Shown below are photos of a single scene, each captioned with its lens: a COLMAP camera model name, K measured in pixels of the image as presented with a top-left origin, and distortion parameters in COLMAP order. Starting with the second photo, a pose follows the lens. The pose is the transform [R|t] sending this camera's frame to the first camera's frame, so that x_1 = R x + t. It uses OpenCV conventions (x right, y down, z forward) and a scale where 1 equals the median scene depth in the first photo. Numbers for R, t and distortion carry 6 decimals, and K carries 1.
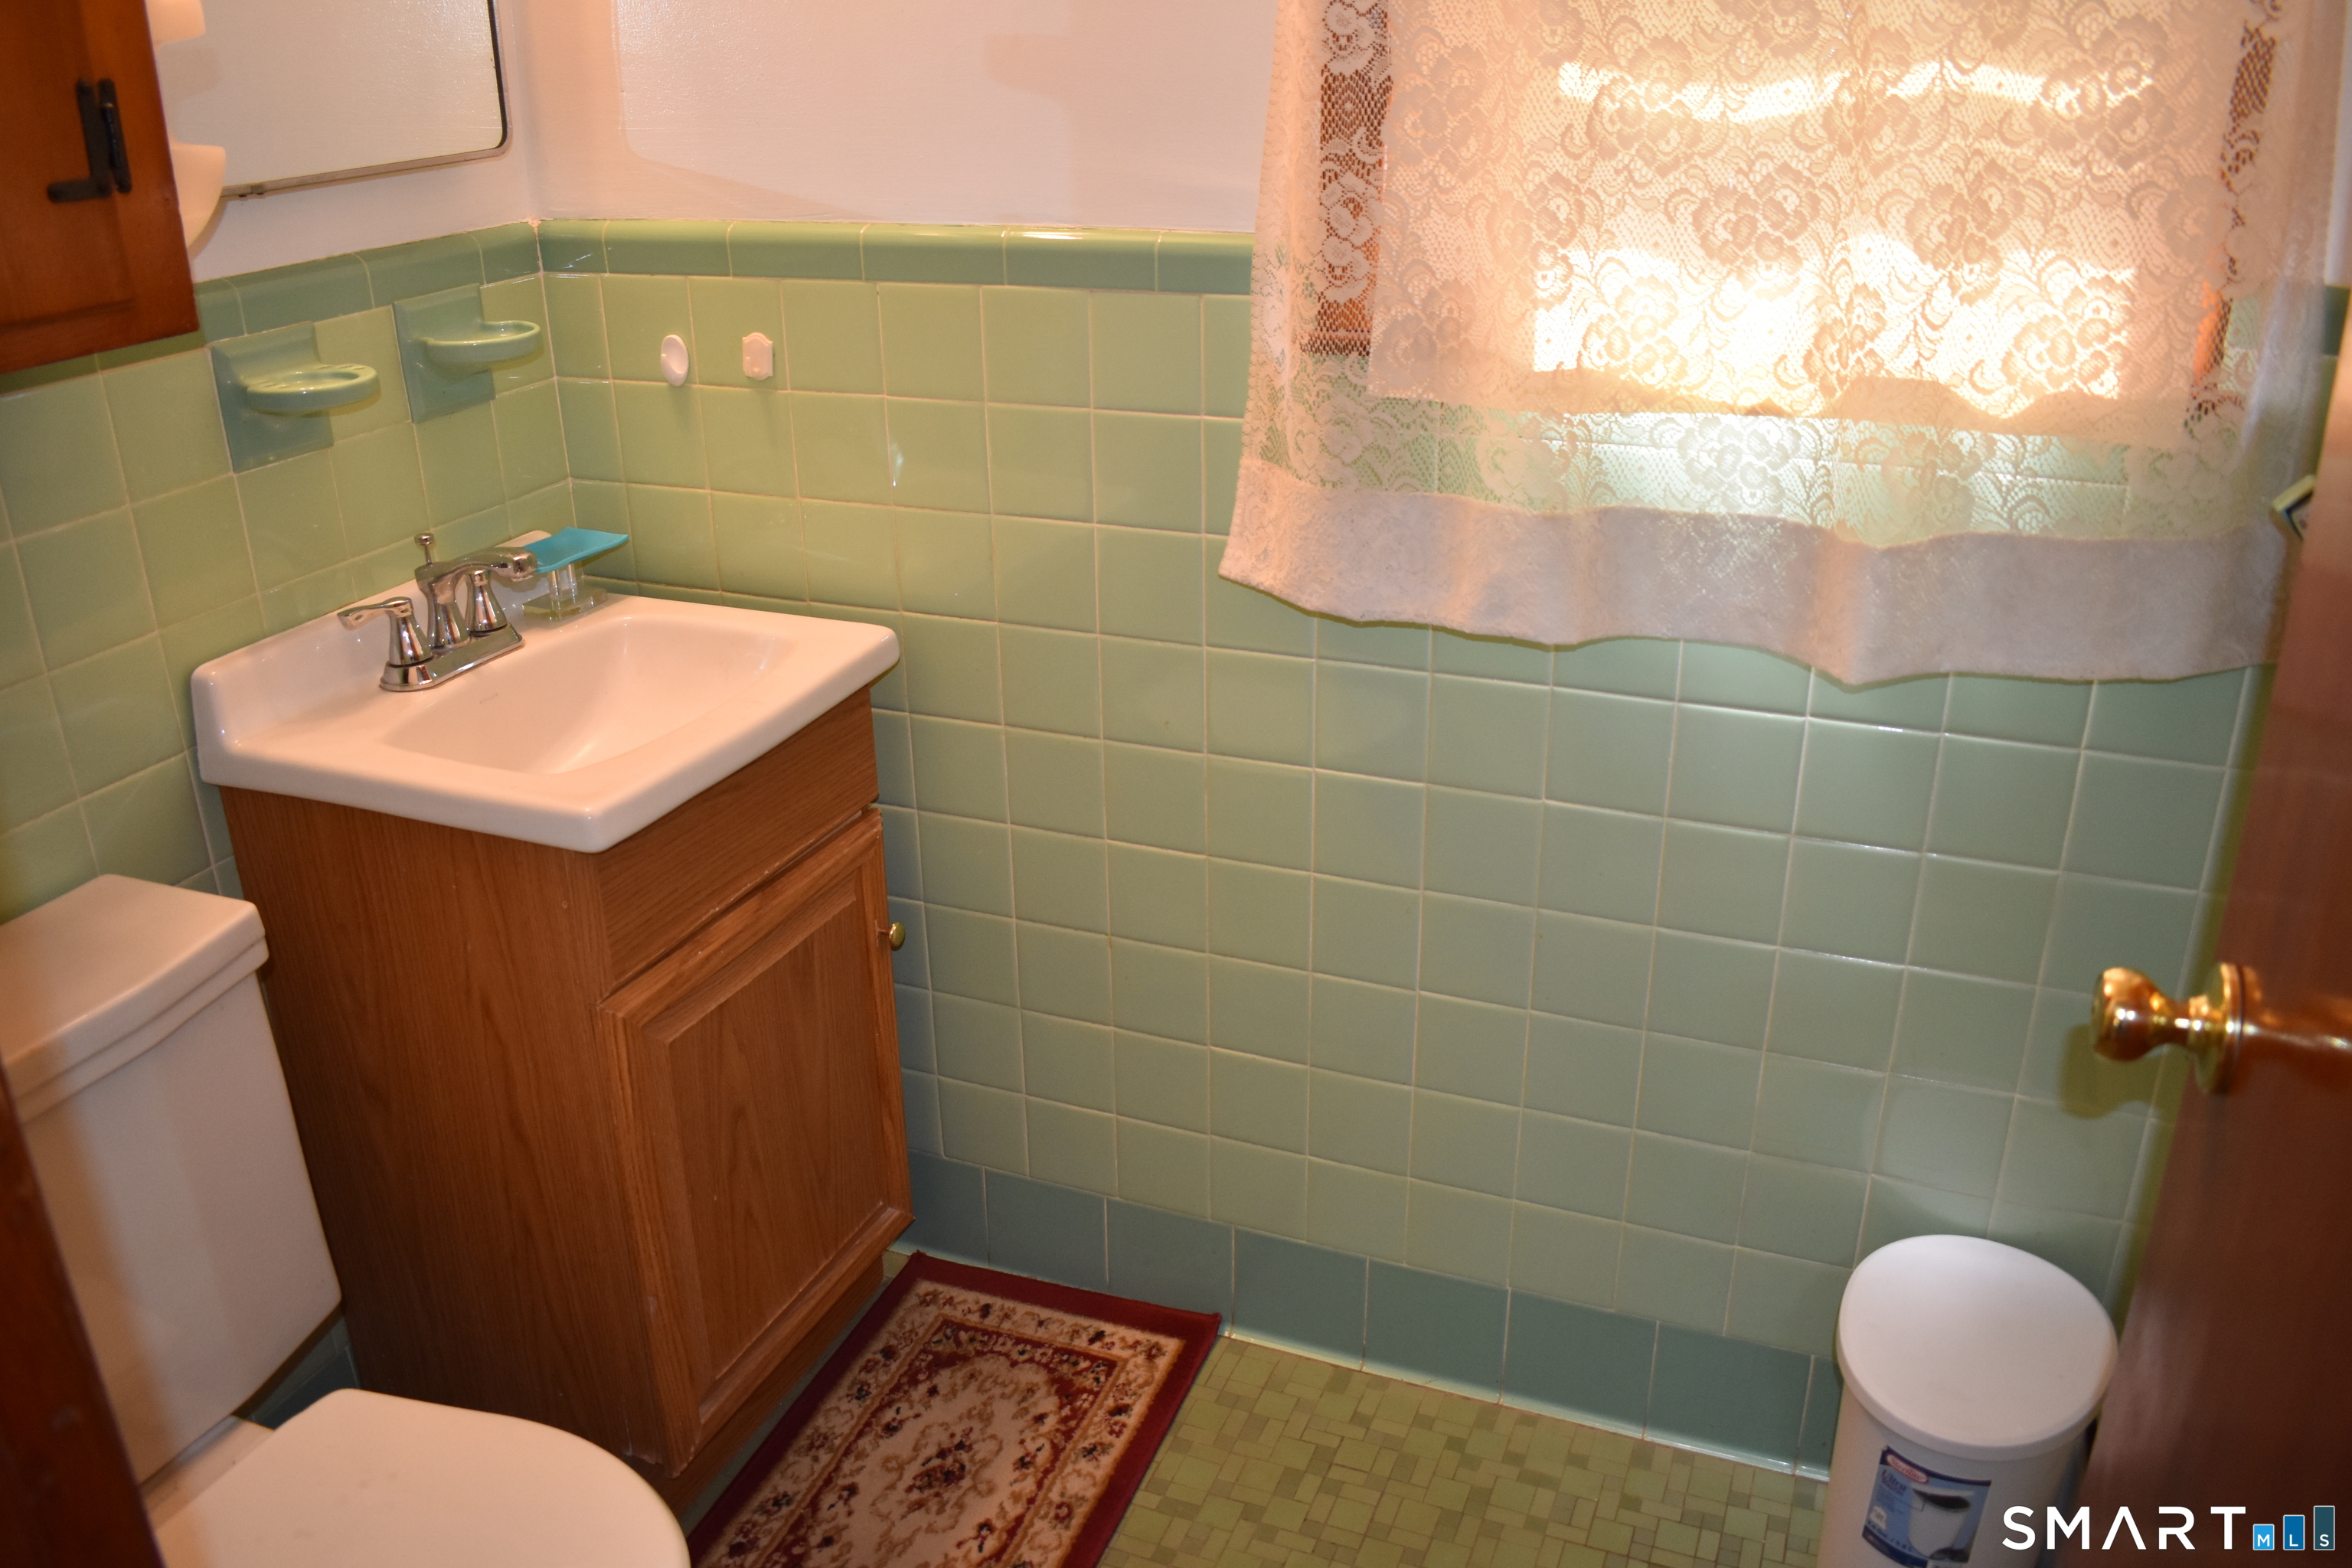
lens RADIAL K [[1853.6, 0, 1176.5], [0, 1853.6, 784.4], [0, 0, 1]] dist [-0.092893, 0.010488]
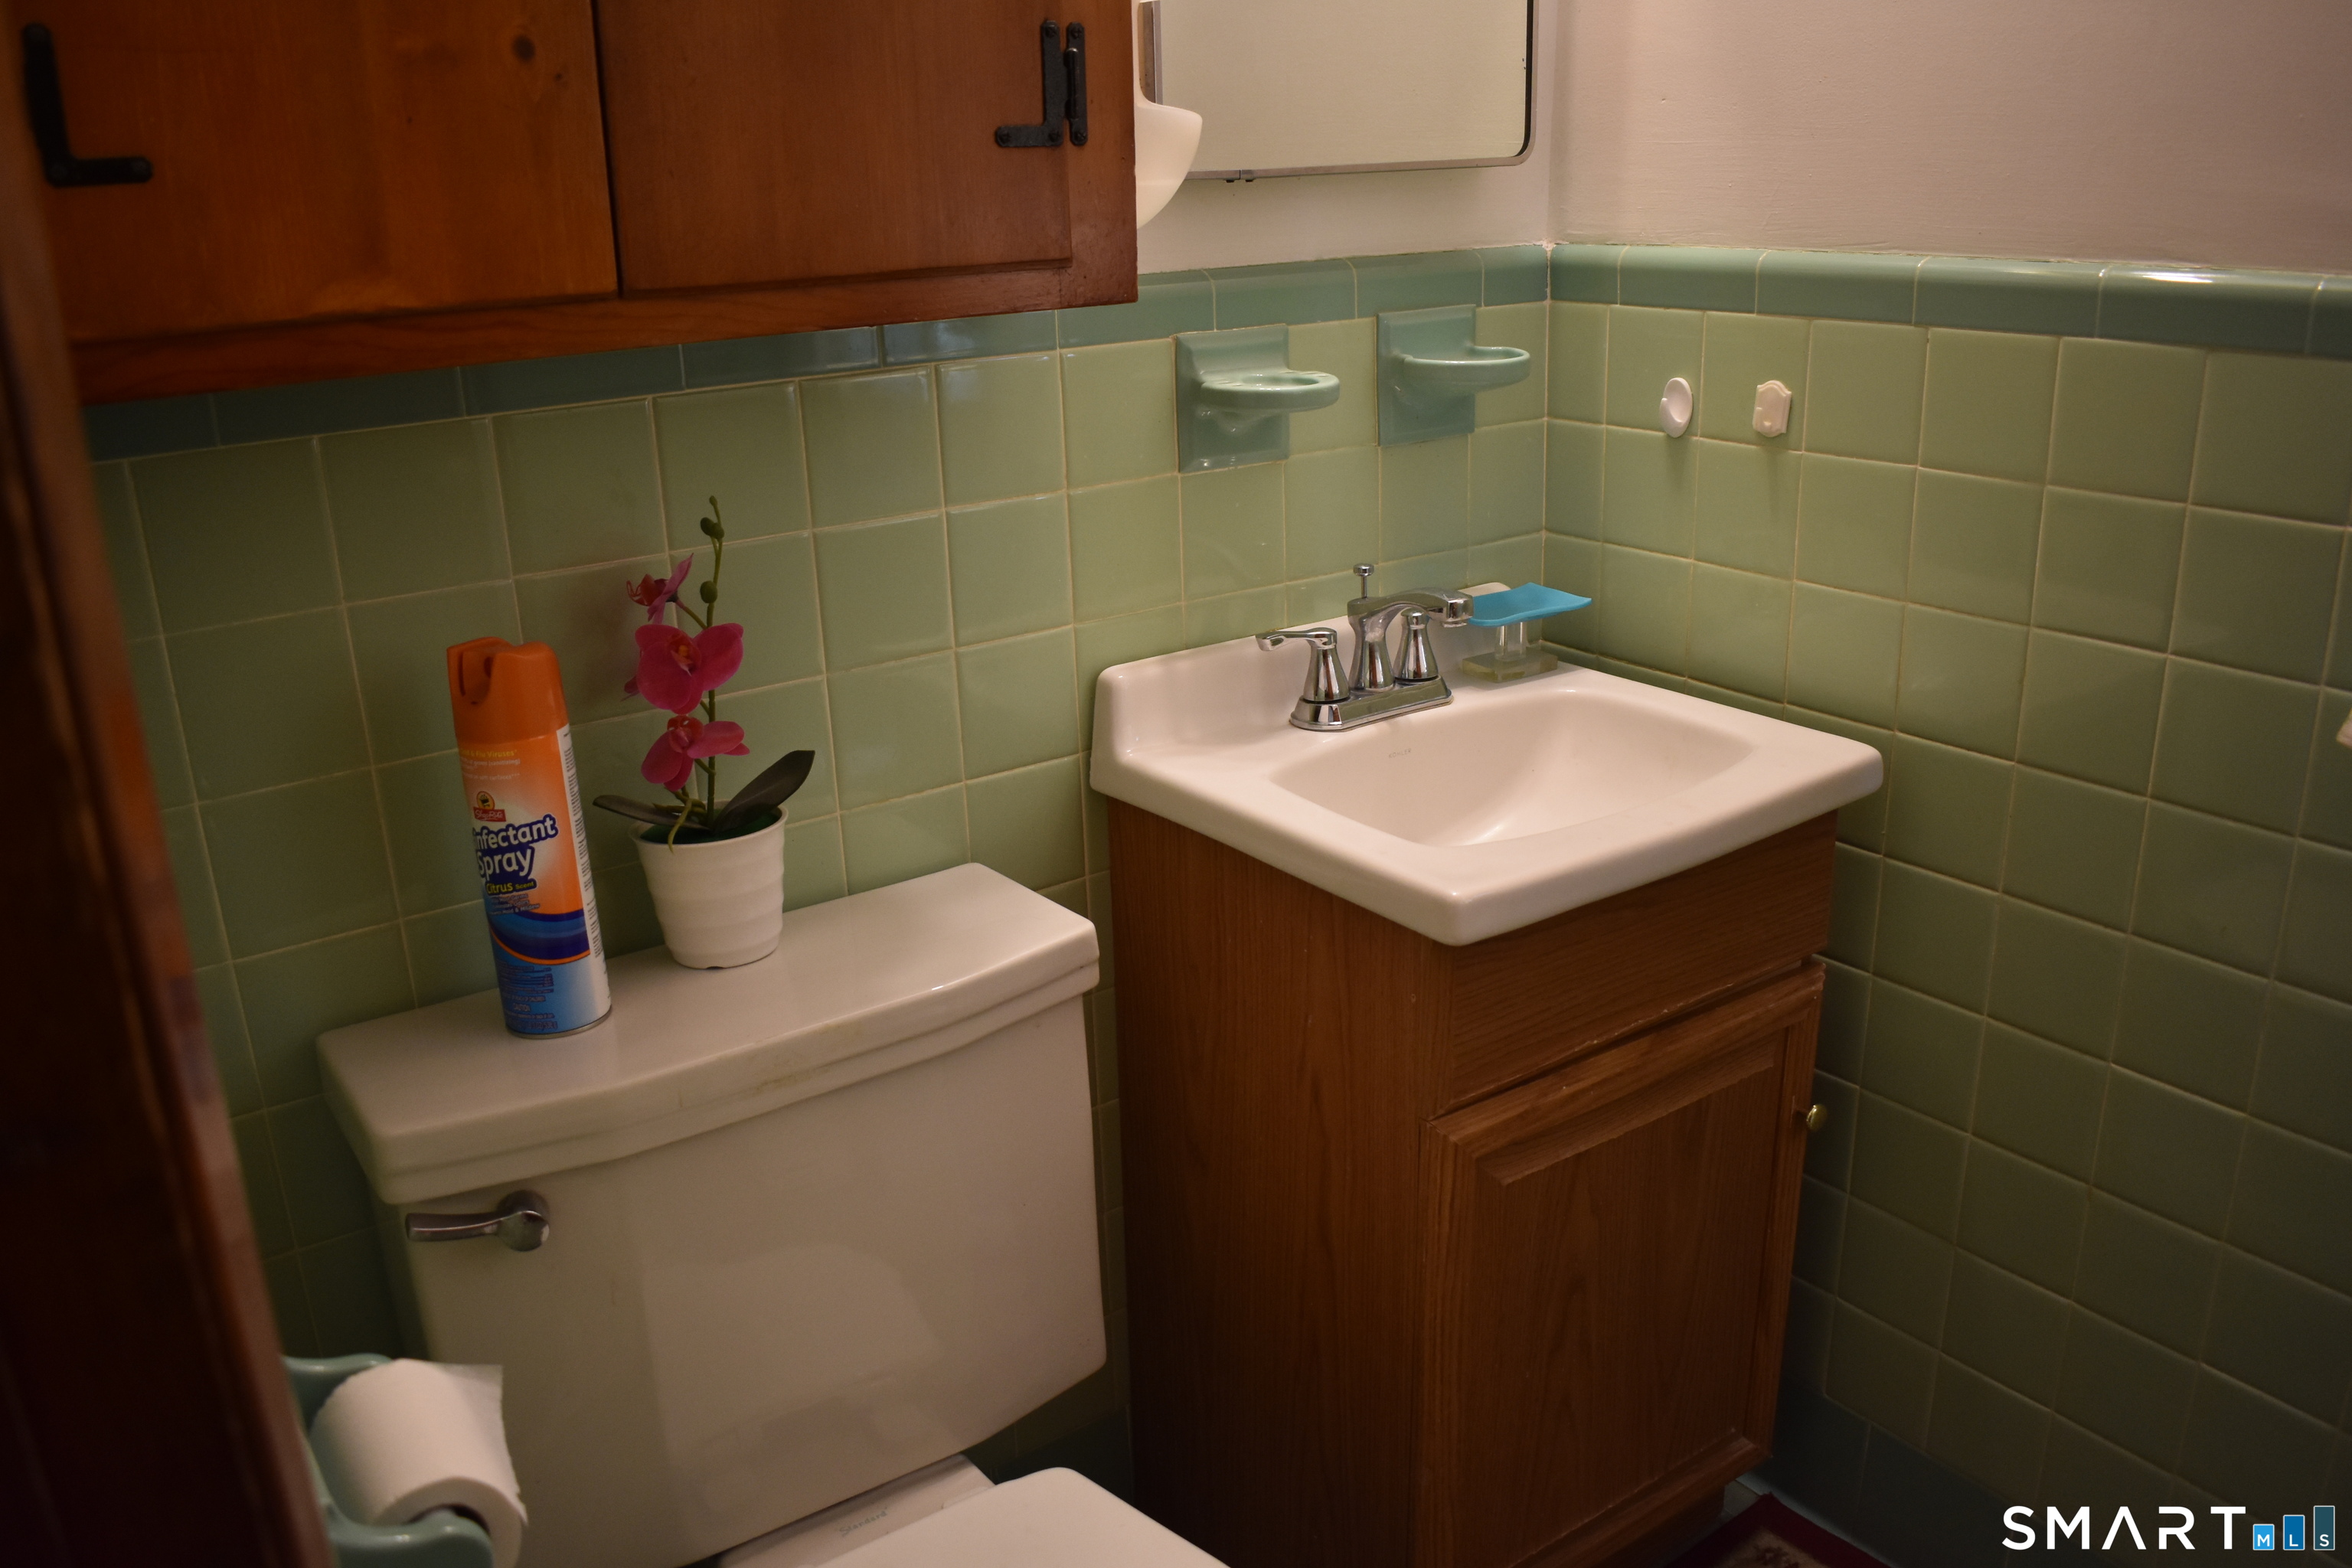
lens RADIAL K [[1853.6, 0, 1172.9], [0, 1853.6, 776.3], [0, 0, 1]] dist [-0.092893, 0.010488]
pose [[0.843671, 0.159664, -0.512569, -0.001818], [-0.192138, 0.981311, -0.010577, -0.004746], [0.501300, 0.107408, 0.858581, 0.166569]]
